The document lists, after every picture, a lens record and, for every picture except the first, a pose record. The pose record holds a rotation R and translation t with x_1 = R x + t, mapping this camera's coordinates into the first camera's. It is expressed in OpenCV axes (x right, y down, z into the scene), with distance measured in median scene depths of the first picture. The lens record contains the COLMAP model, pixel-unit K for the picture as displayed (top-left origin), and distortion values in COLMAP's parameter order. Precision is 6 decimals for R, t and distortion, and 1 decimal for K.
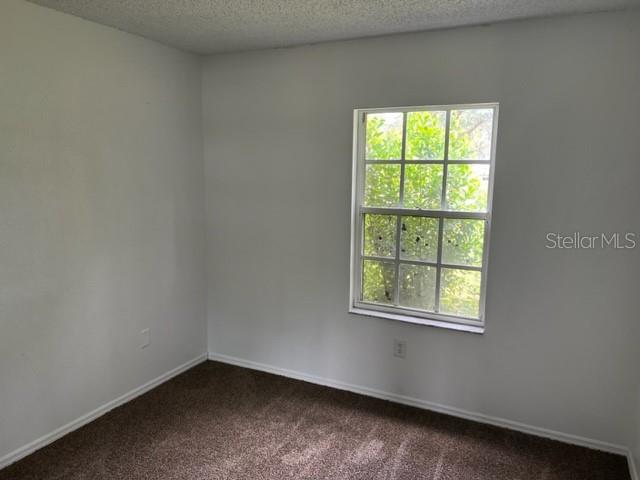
lens RADIAL K [[470.3, 0, 320.0], [0, 470.3, 240.0], [0, 0, 1]] dist [0.008693, -0.048098]
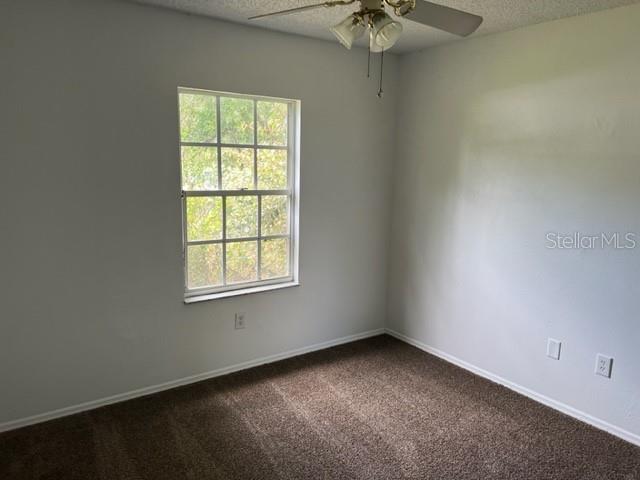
lens RADIAL K [[470.3, 0, 320.0], [0, 470.3, 240.0], [0, 0, 1]] dist [0.008693, -0.048098]
pose [[0.475778, -0.151693, 0.866386, -0.736853], [0.107164, 0.987675, 0.114080, -0.061702], [-0.873013, 0.038569, 0.486170, 0.356443]]
